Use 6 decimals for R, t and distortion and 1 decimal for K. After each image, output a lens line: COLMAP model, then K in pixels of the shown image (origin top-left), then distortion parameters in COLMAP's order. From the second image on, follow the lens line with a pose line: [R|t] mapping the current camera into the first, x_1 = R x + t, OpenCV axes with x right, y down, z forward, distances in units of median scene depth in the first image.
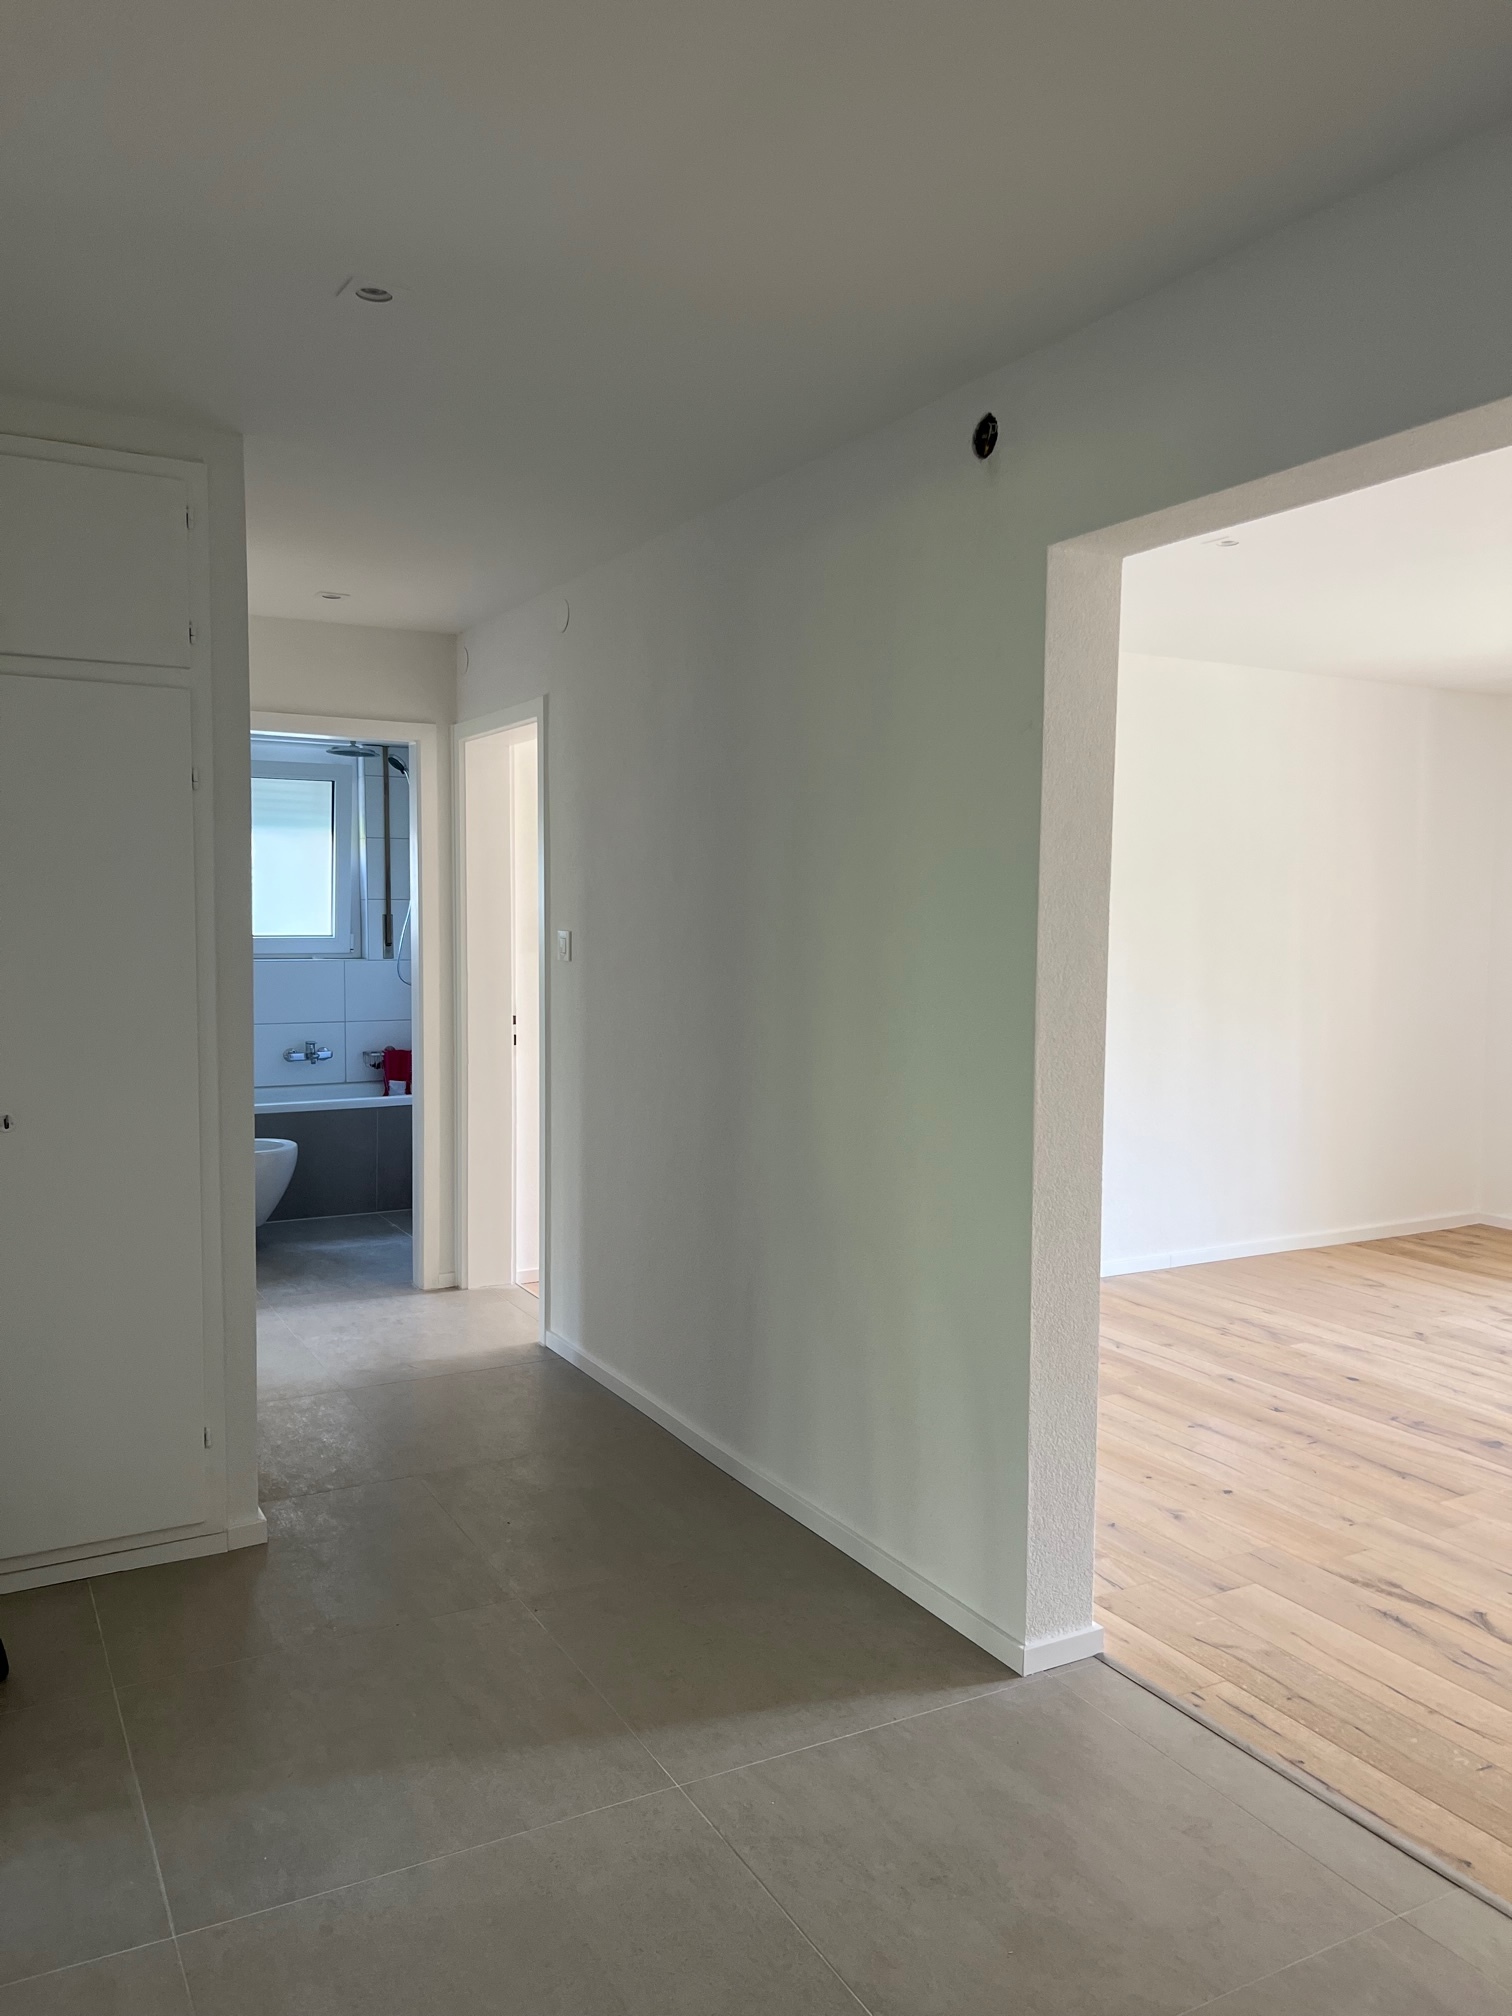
lens RADIAL K [[1527.7, 0, 752.6], [0, 1527.7, 1008.6], [0, 0, 1]] dist [0.002458, 0.000138]
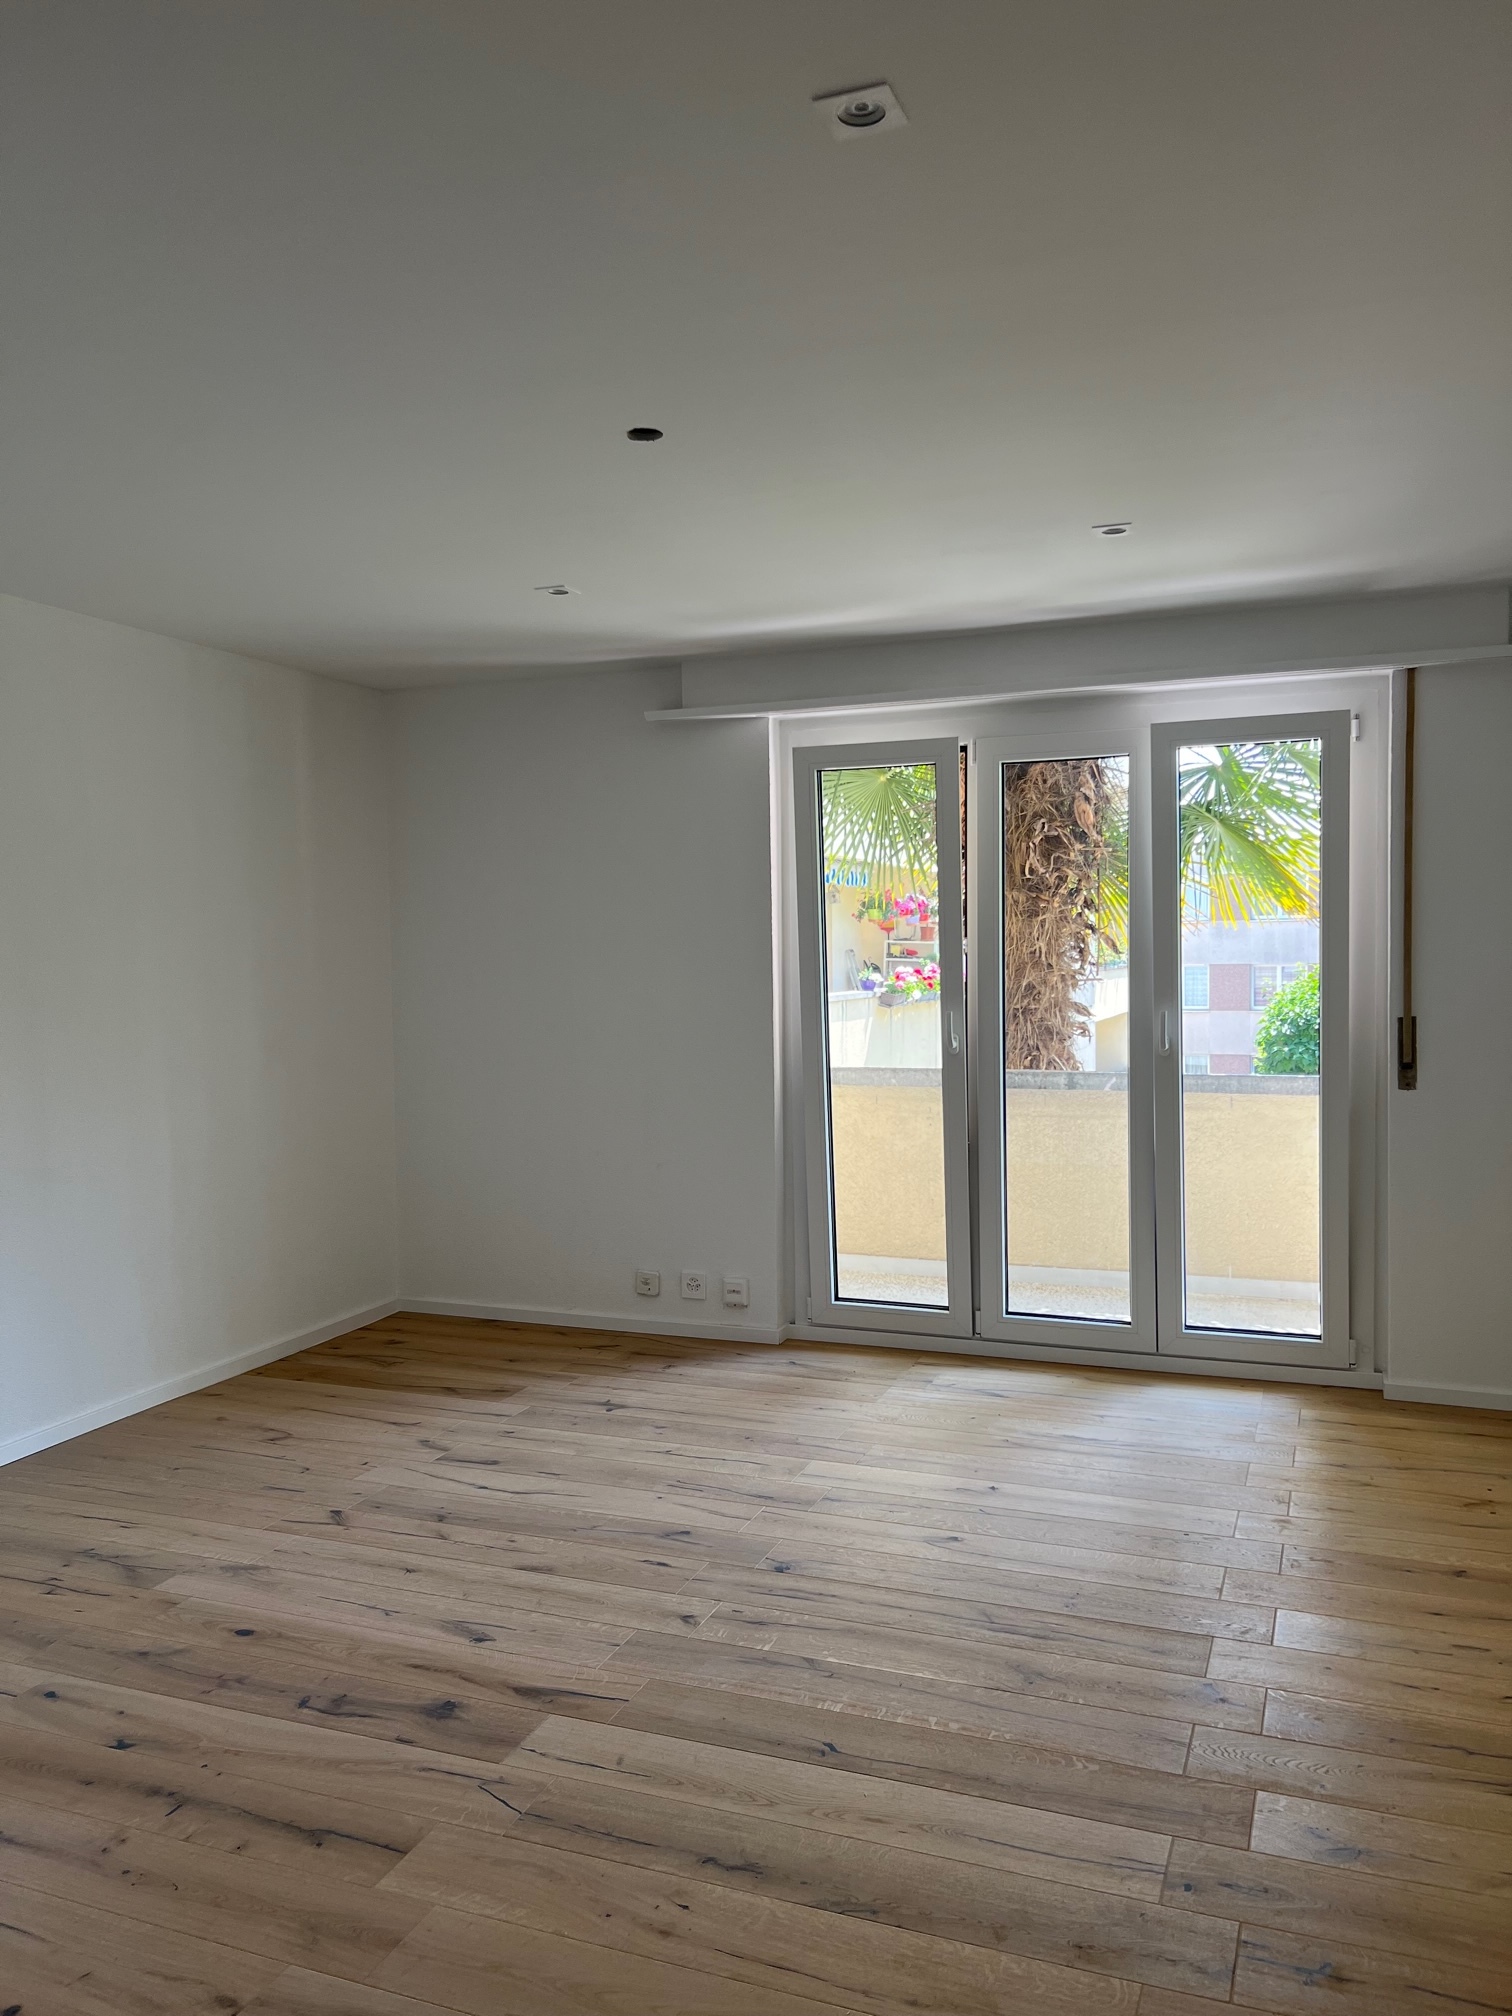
lens RADIAL K [[1527.7, 0, 757.2], [0, 1527.7, 1008.0], [0, 0, 1]] dist [0.002458, 0.000138]
pose [[0.773624, -0.035029, 0.632675, 0.142465], [0.049162, 0.998779, -0.004815, -0.018086], [-0.631734, 0.034829, 0.774402, 0.307635]]
